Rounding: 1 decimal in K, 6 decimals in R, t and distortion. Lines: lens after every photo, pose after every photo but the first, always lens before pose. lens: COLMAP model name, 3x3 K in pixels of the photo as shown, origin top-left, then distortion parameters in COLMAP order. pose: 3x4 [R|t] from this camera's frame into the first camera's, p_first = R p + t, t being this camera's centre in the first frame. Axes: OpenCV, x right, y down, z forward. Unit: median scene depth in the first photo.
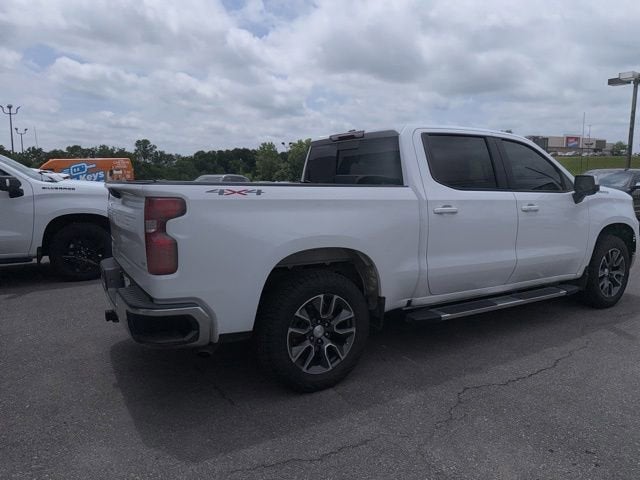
lens RADIAL K [[461.1, 0, 326.5], [0, 461.1, 228.4], [0, 0, 1]] dist [0.037967, -0.046352]
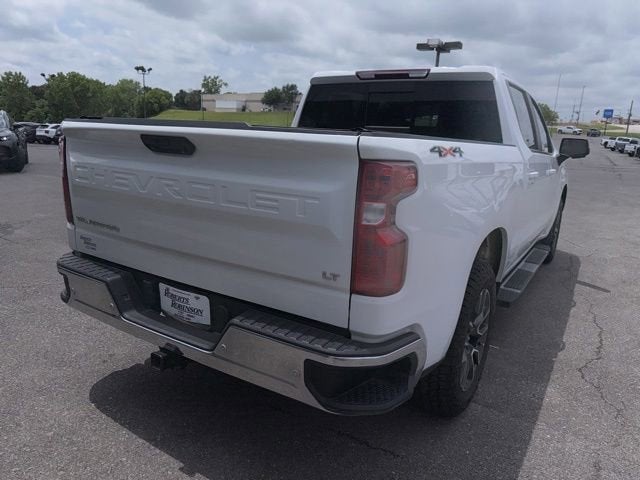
lens RADIAL K [[461.1, 0, 328.6], [0, 461.1, 248.6], [0, 0, 1]] dist [0.037967, -0.046352]
pose [[0.891161, -0.069312, 0.448361, -0.289563], [0.003447, 0.989267, 0.146079, -0.018369], [-0.453674, -0.128634, 0.881835, 0.229832]]
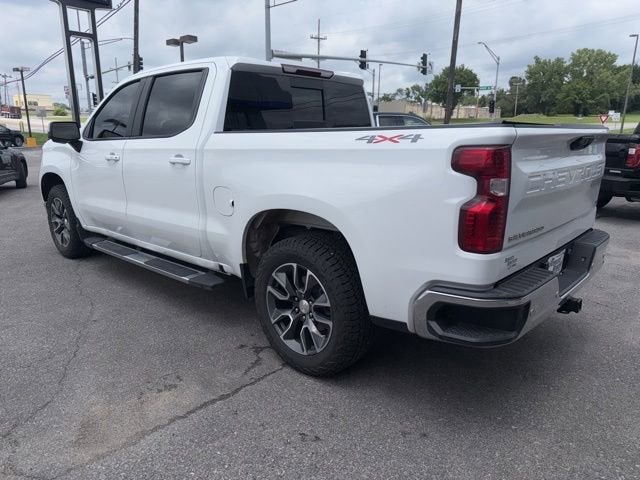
lens RADIAL K [[461.1, 0, 318.8], [0, 461.1, 254.2], [0, 0, 1]] dist [0.037967, -0.046352]
pose [[-0.276530, -0.248106, 0.928426, -0.569724], [0.103103, 0.952863, 0.285345, -0.085603], [-0.955458, 0.174630, -0.237915, 0.863227]]
